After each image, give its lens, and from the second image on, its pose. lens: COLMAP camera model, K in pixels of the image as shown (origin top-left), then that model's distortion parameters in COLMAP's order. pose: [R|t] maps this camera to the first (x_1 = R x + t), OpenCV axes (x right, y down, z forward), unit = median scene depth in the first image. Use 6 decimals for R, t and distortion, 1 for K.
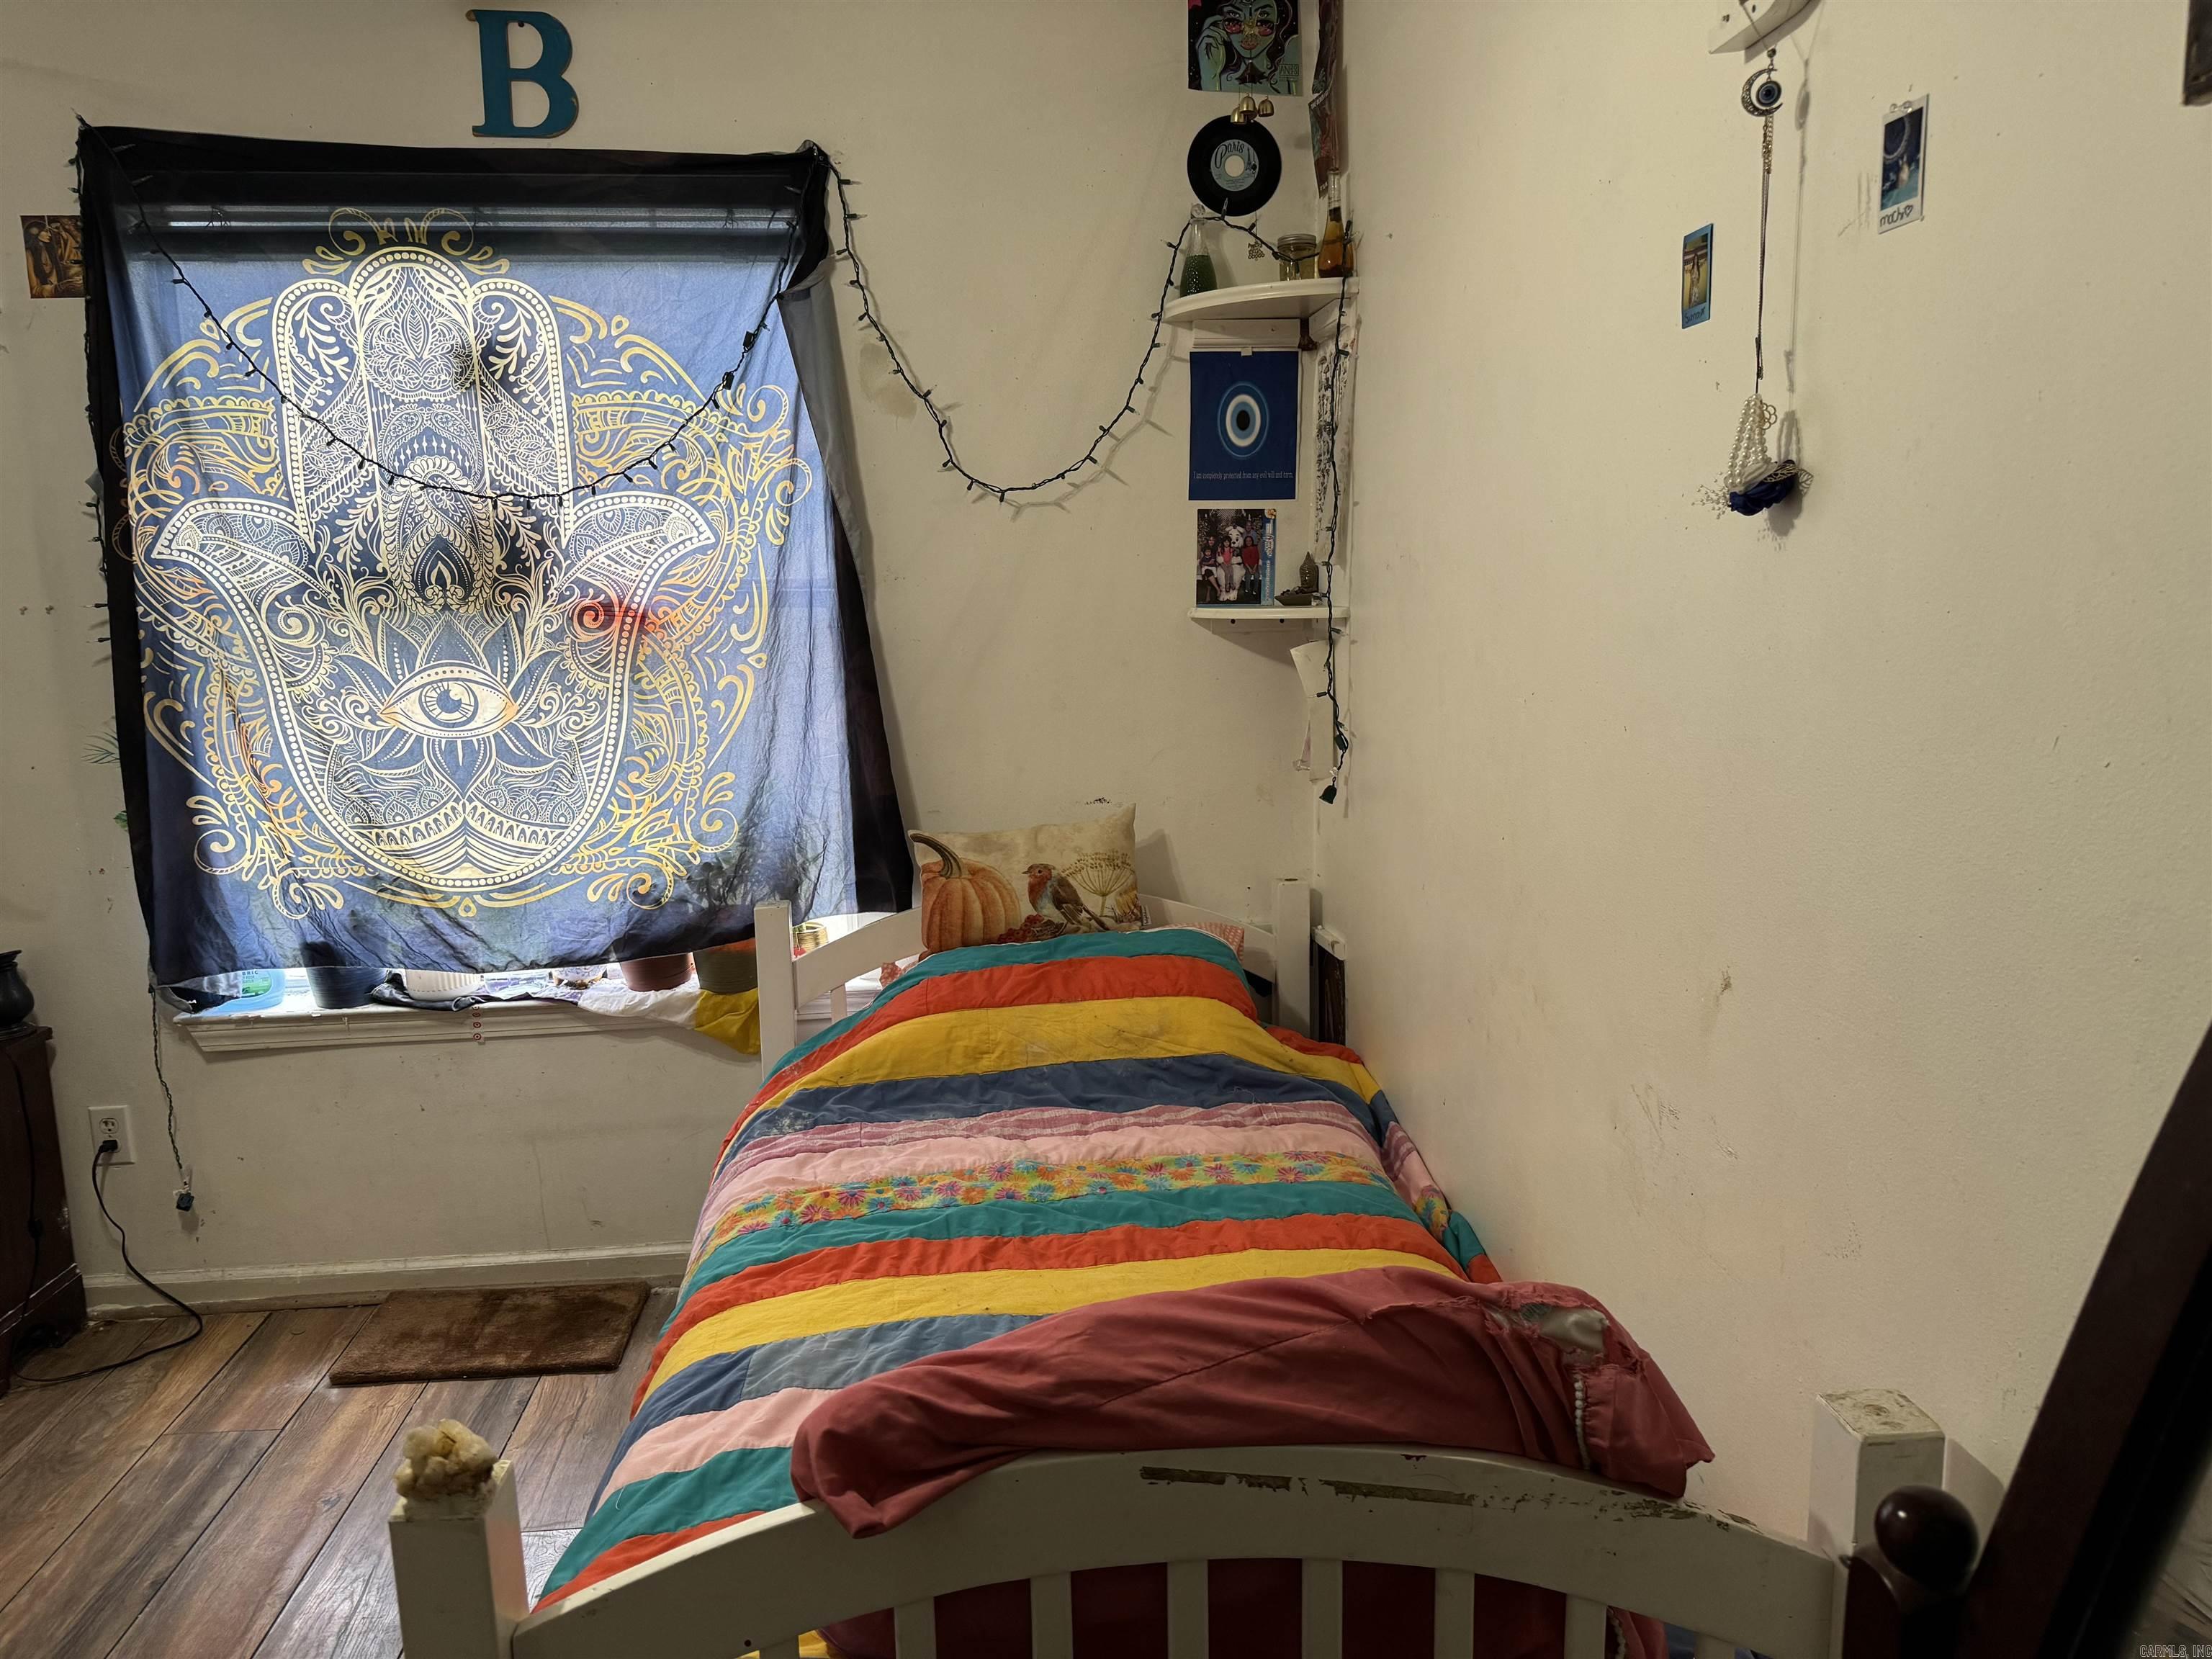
lens RADIAL K [[1591.3, 0, 1106.0], [0, 1591.3, 829.5], [0, 0, 1]] dist [0.070961, -0.049616]
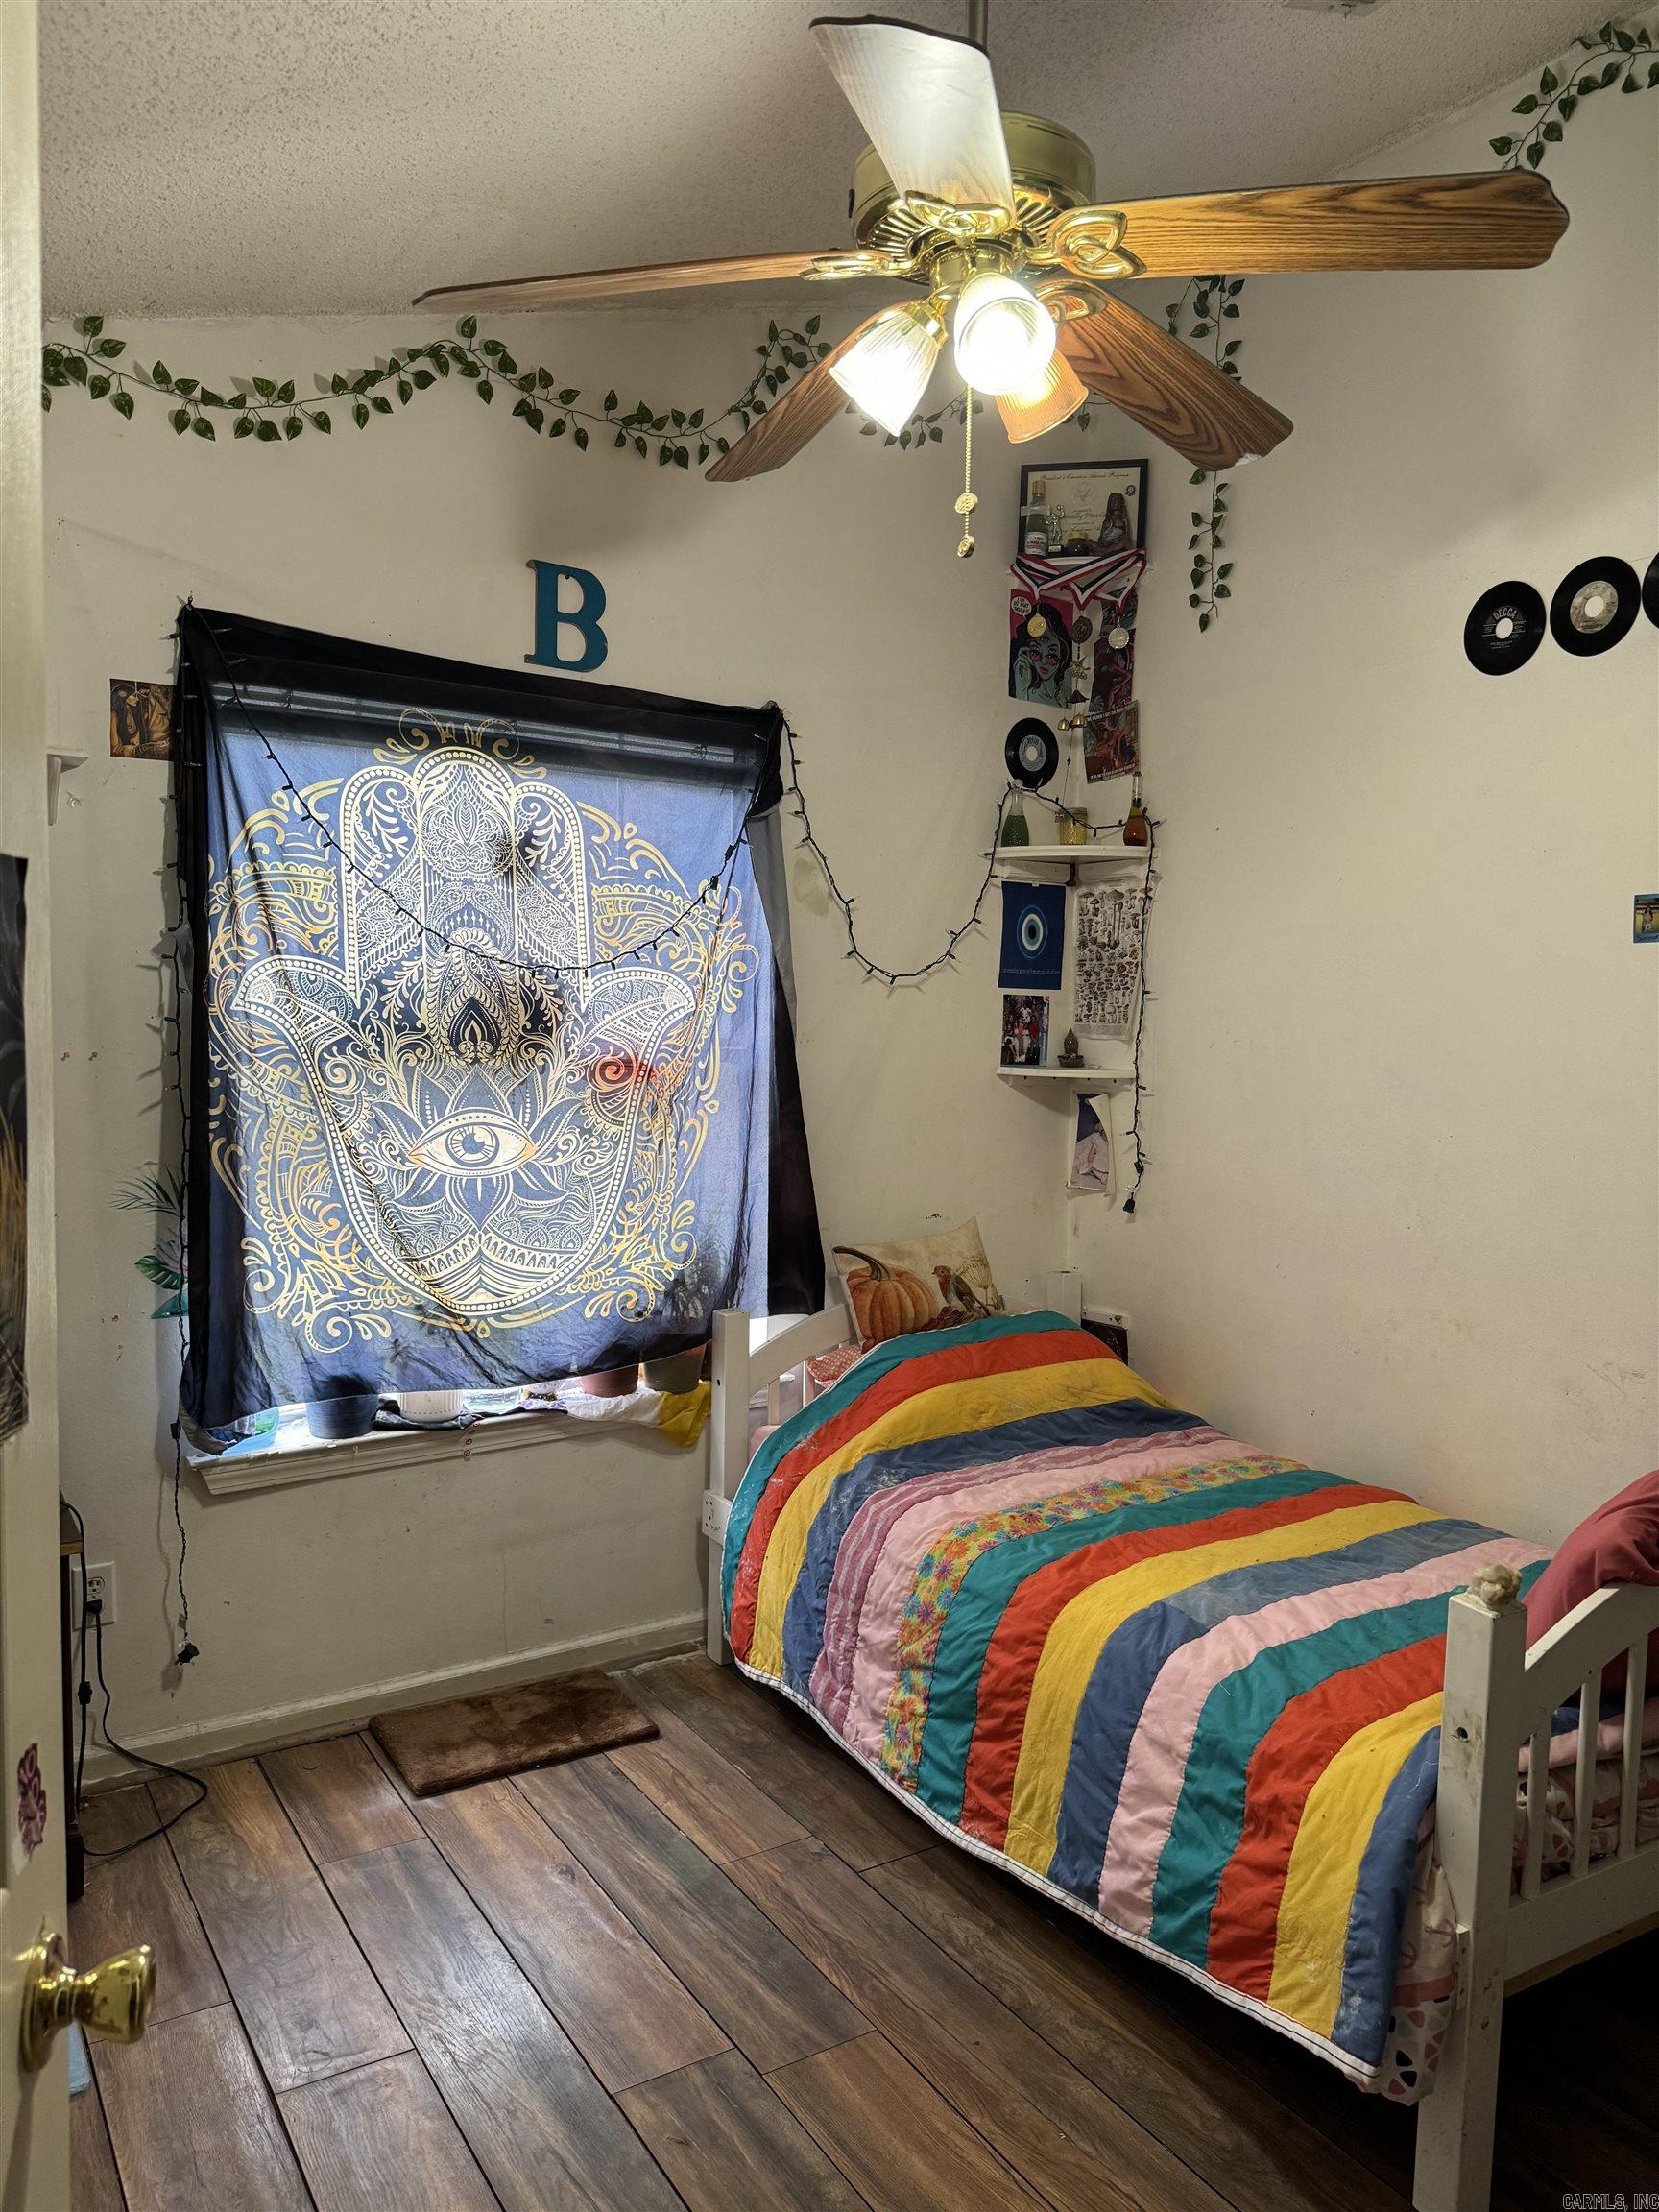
lens RADIAL K [[1557.5, 0, 829.5], [0, 1557.5, 1106.0], [0, 0, 1]] dist [0.192579, -0.285405]
pose [[0.882294, 0.005931, 0.470662, -0.713256], [0.041151, 0.995120, -0.089681, 0.002343], [-0.468897, 0.098494, 0.877744, -0.074904]]
